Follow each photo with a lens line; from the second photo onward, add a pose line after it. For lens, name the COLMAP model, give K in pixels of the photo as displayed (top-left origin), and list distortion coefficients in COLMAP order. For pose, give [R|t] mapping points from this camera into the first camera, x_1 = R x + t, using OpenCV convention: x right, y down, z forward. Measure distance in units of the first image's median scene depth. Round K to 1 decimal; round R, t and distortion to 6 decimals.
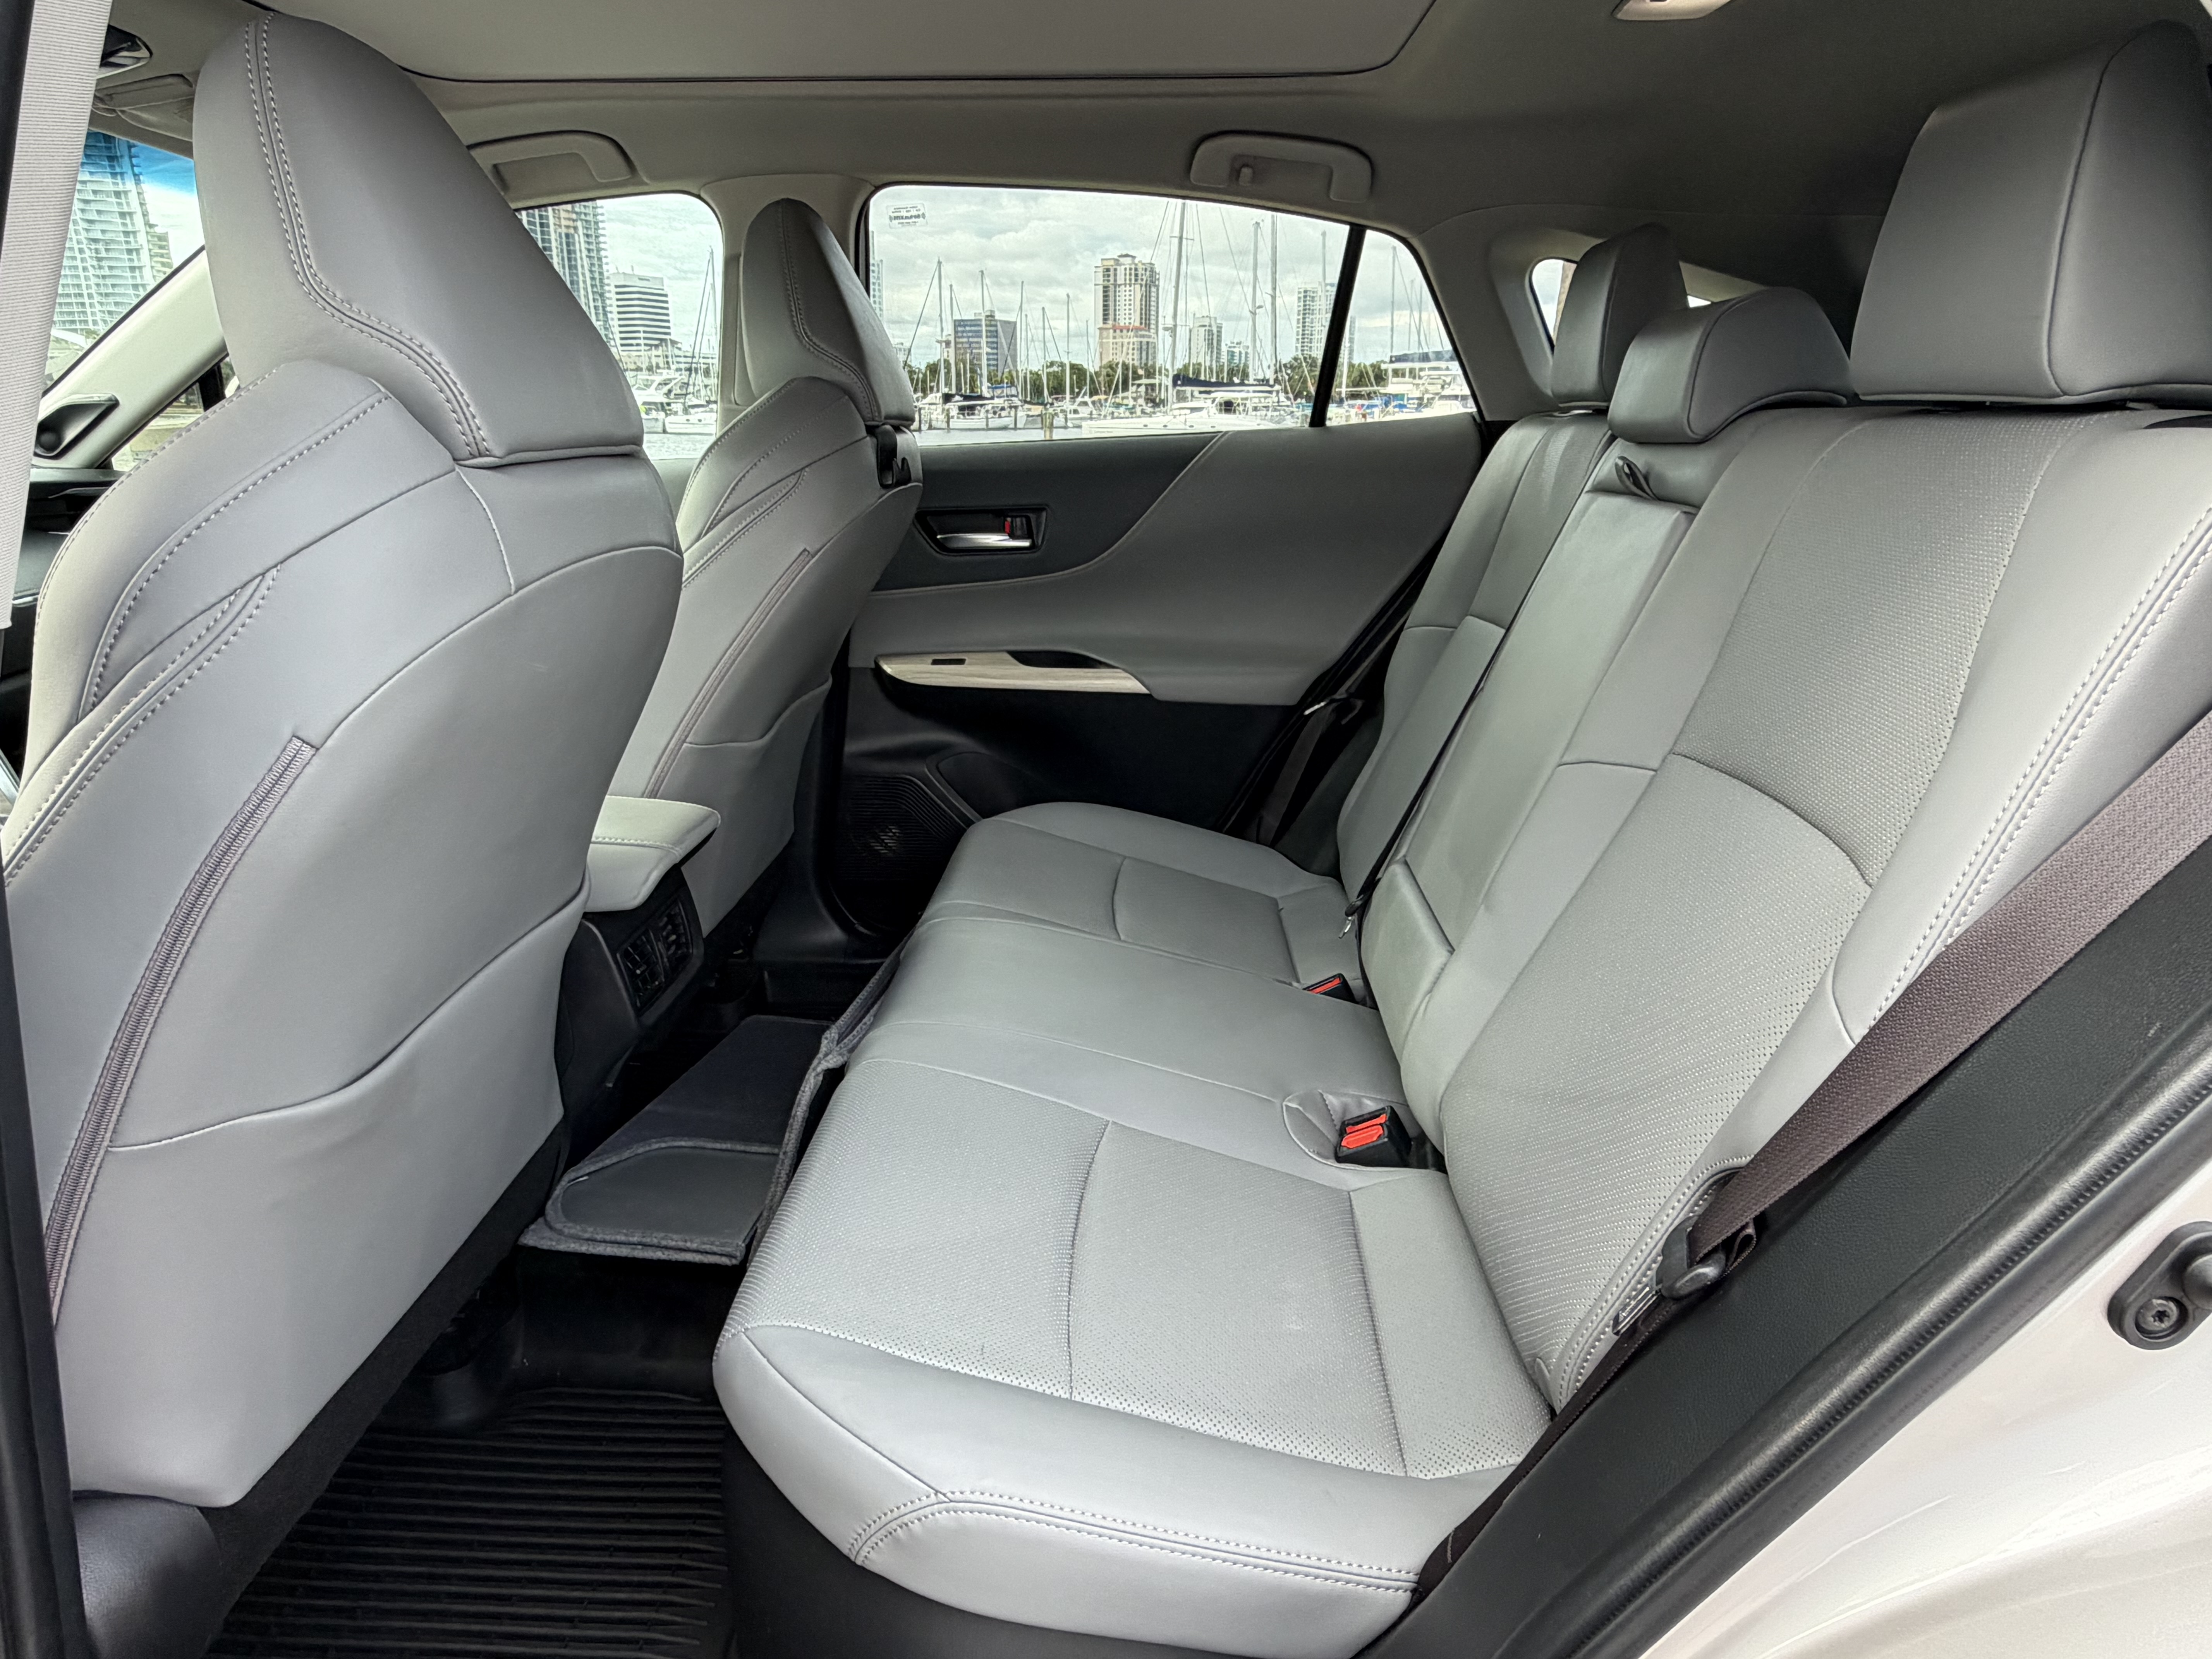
lens RADIAL K [[1369.3, 0, 1095.9], [0, 1369.3, 838.1], [0, 0, 1]] dist [-0.001612, -0.000440]
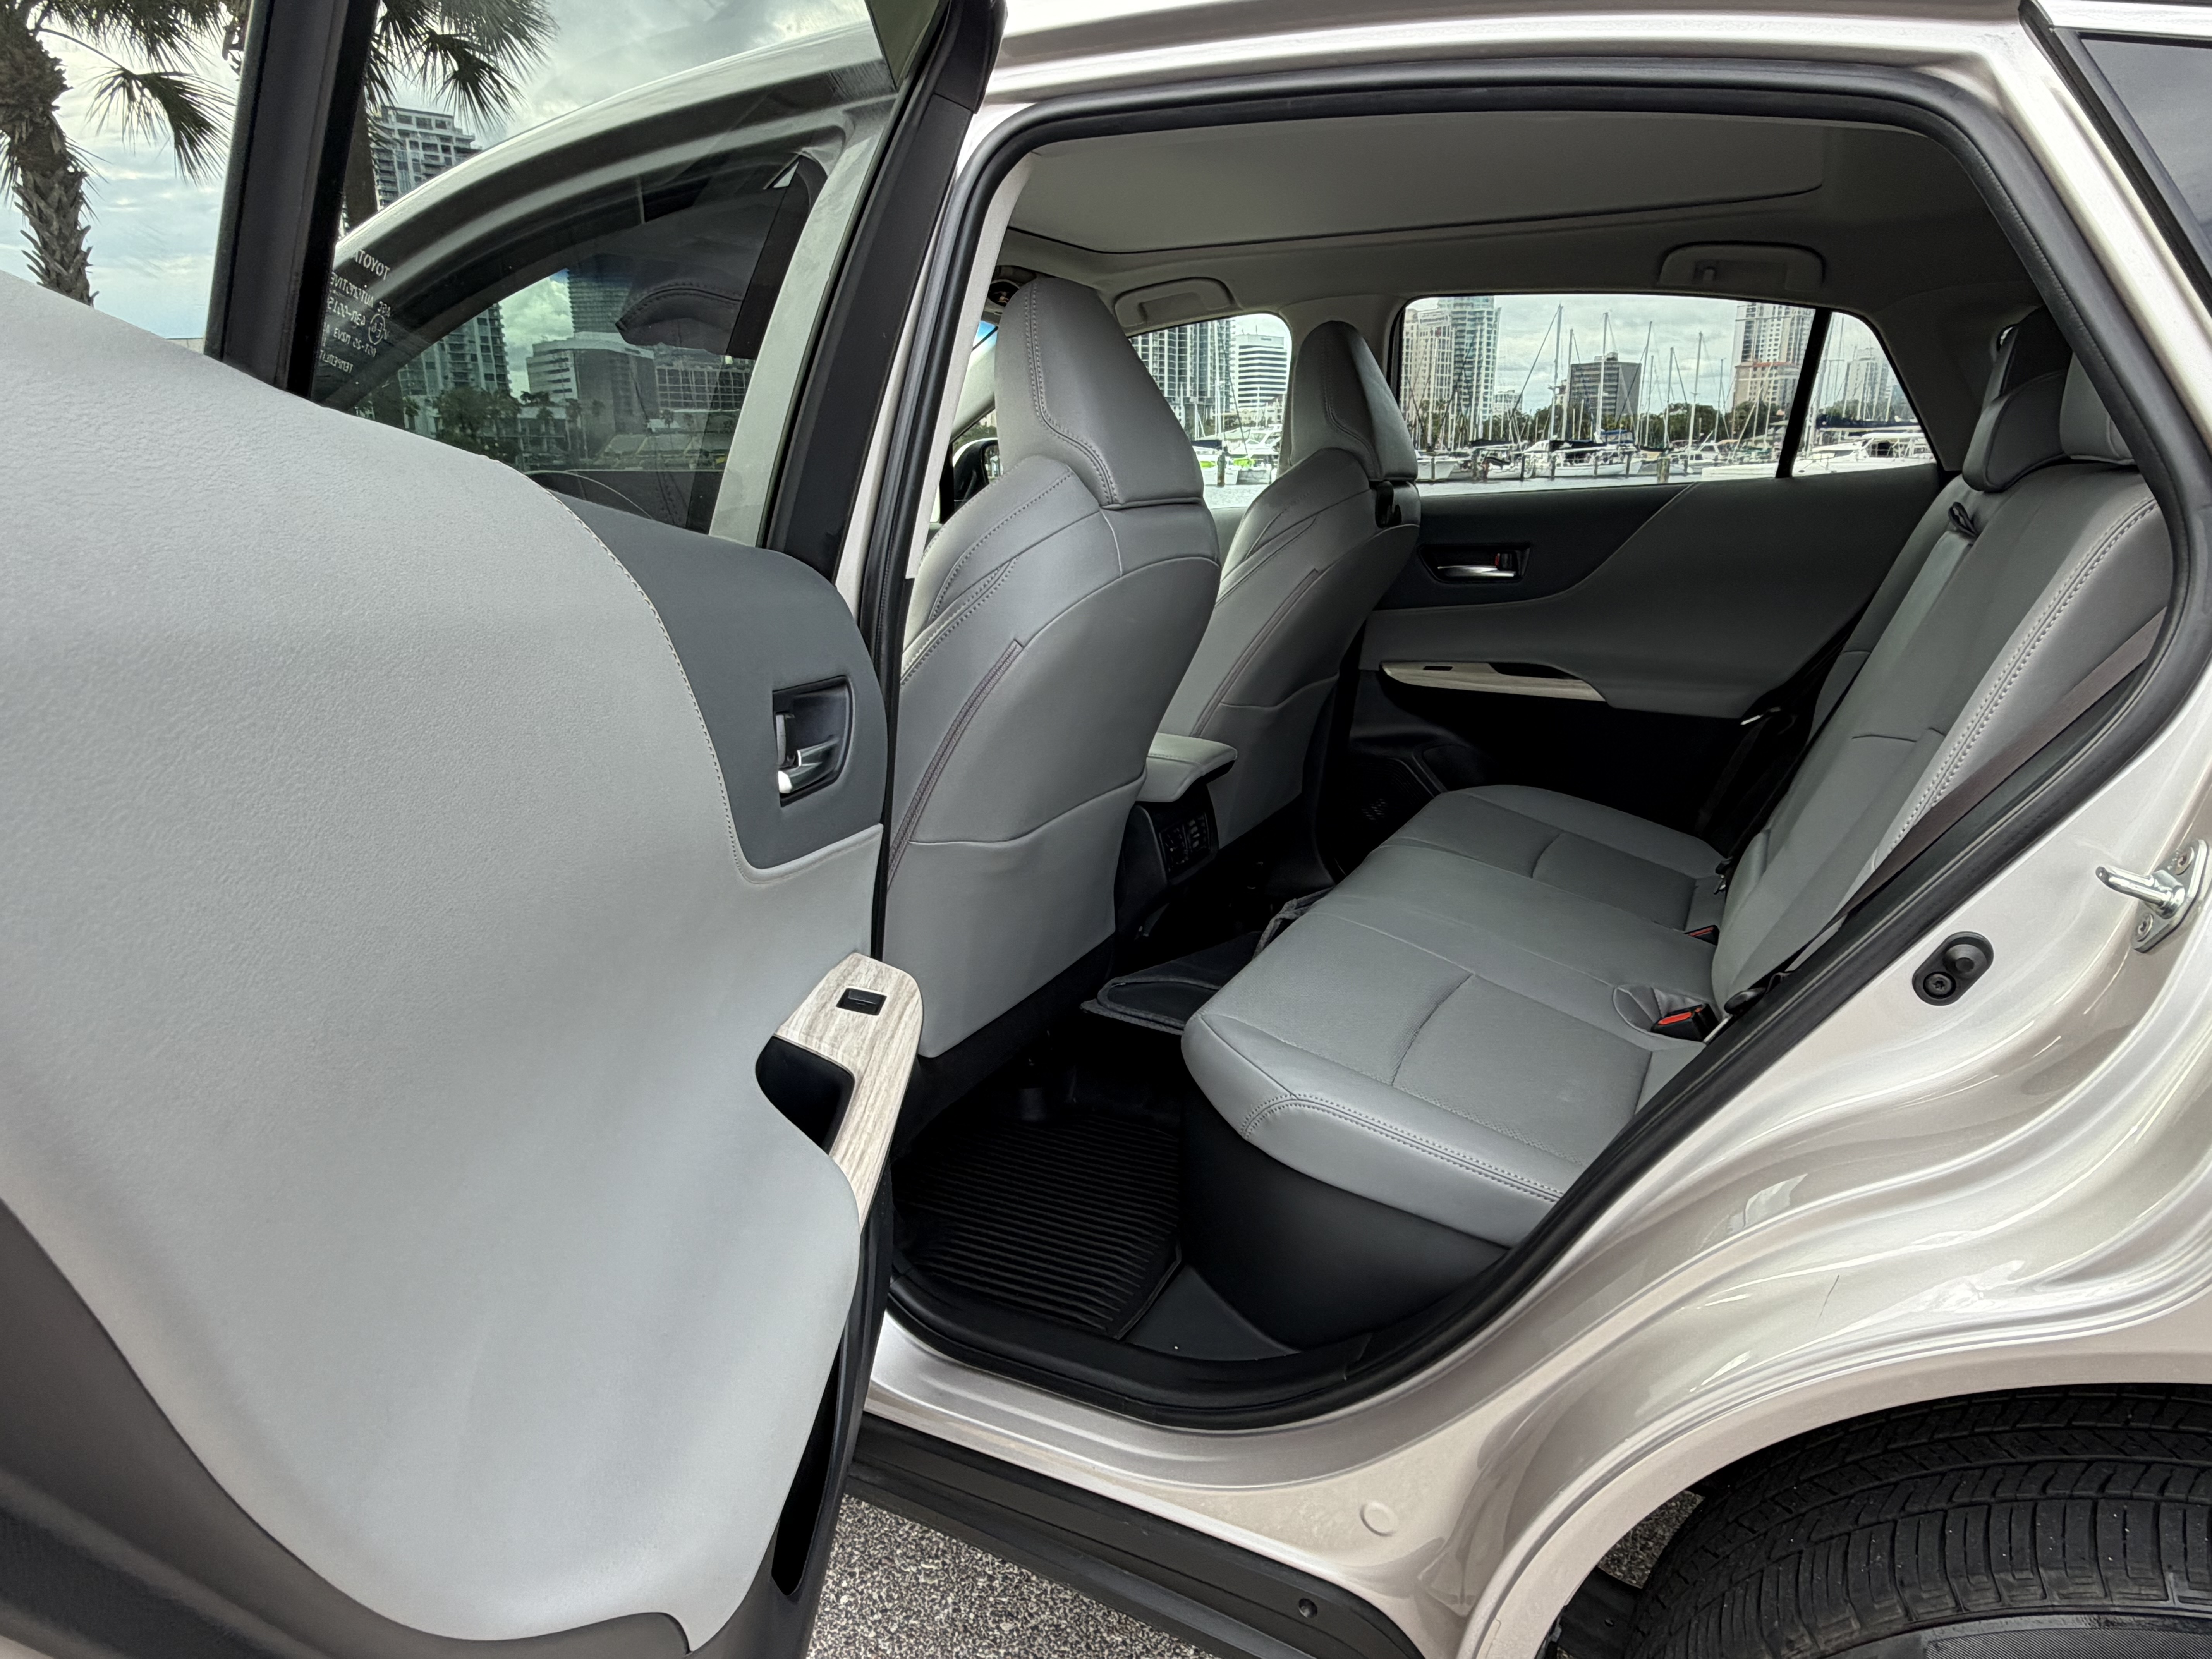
lens RADIAL K [[1369.3, 0, 1096.7], [0, 1369.3, 845.1], [0, 0, 1]] dist [-0.001612, -0.000440]
pose [[0.914969, 0.094661, -0.392263, 0.123565], [-0.105885, 0.994354, -0.007023, 0.080251], [0.389383, 0.047961, 0.919826, -0.283038]]
